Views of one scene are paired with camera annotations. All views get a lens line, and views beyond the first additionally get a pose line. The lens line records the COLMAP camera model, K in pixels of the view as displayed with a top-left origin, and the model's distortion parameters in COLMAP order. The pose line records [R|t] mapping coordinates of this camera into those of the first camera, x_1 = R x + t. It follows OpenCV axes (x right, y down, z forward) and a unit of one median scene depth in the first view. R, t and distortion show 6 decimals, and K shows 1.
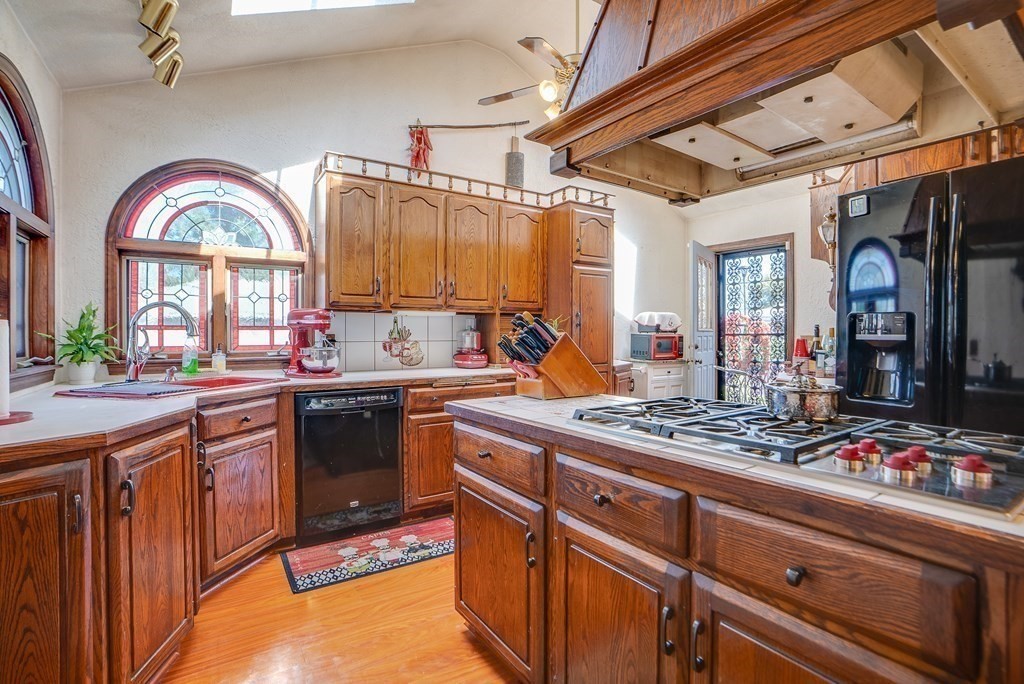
lens RADIAL K [[487.0, 0, 510.4], [0, 487.0, 332.7], [0, 0, 1]] dist [-0.057813, 0.019157]
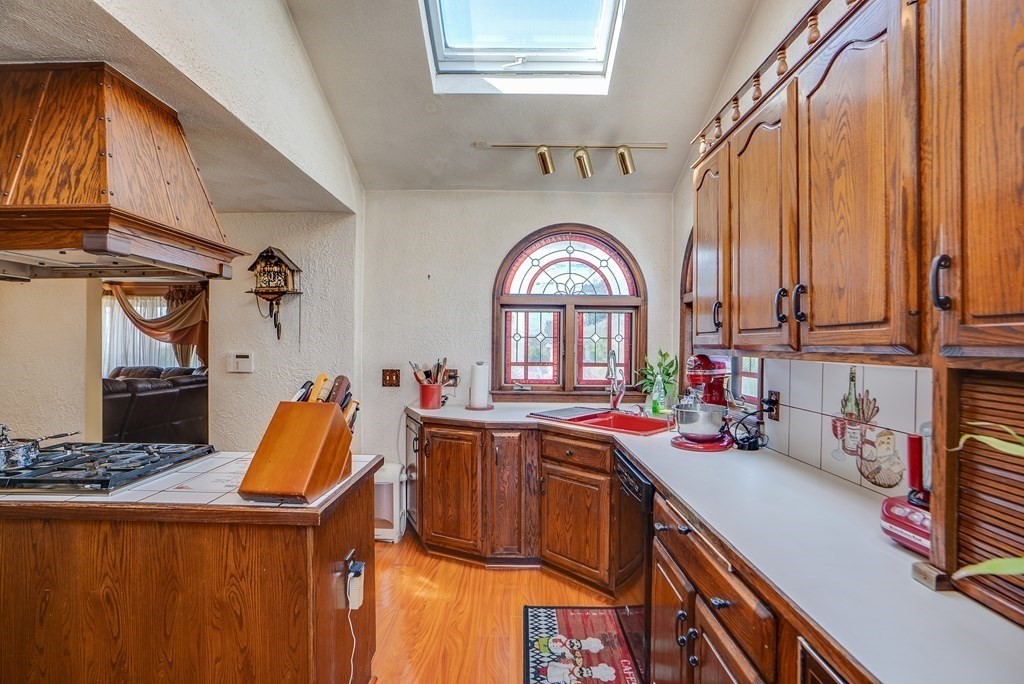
lens RADIAL K [[481.8, 0, 516.9], [0, 481.8, 343.6], [0, 0, 1]] dist [-0.068381, 0.027905]
pose [[-0.557277, -0.001298, -0.830325, 0.366295], [-0.003826, 0.999992, 0.001005, -0.064659], [0.830318, 0.003737, -0.557278, 1.167436]]
